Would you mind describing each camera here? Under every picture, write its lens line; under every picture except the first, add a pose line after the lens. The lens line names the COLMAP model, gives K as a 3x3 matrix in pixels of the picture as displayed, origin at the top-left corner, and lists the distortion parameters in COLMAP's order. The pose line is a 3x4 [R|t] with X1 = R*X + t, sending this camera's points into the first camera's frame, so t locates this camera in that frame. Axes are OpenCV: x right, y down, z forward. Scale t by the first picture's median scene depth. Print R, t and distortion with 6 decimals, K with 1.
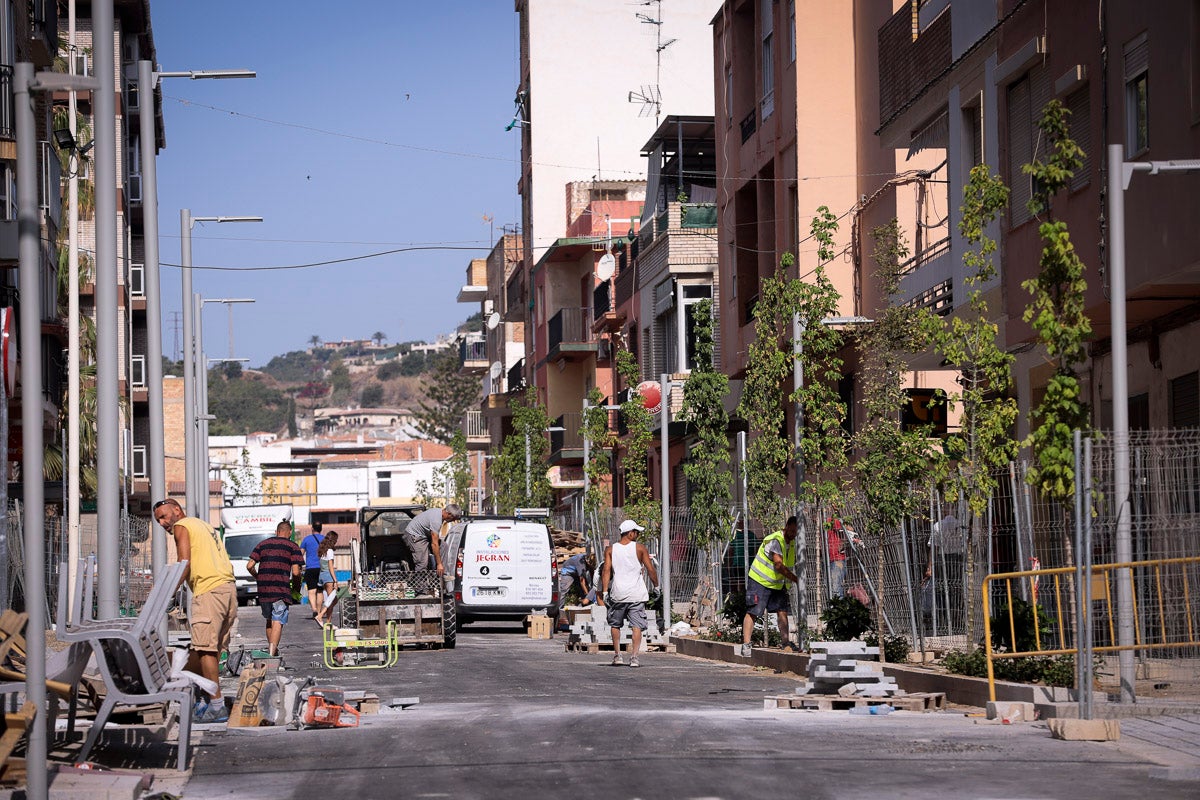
lens RADIAL K [[4499.1, 0, 600.0], [0, 4499.1, 400.0], [0, 0, 1]] dist [0.293697, 4.170807]
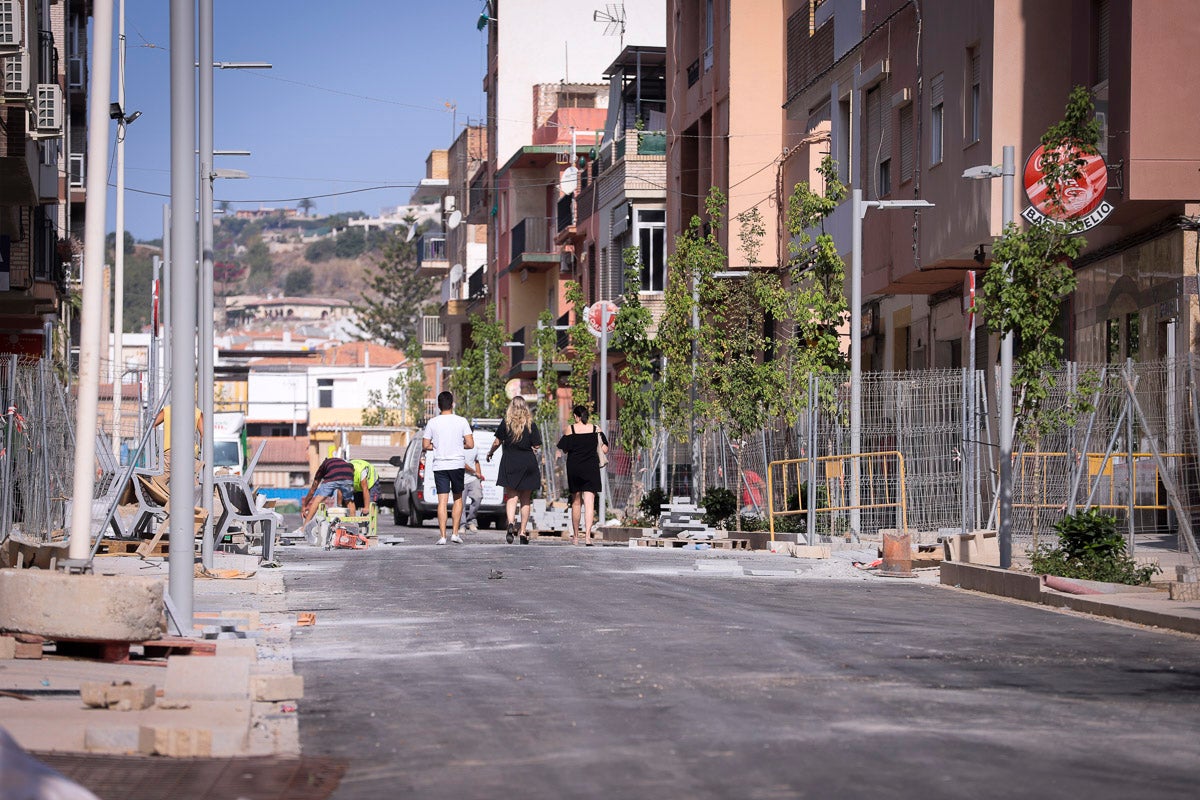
lens RADIAL K [[7652.2, 0, 600.0], [0, 7652.2, 400.0], [0, 0, 1]] dist [2.152406, -1.581083]
pose [[0.999757, 0.021834, -0.003058, 0.013180], [-0.021773, 0.999582, 0.019002, -0.012331], [0.003471, -0.018931, 0.999815, -0.641178]]
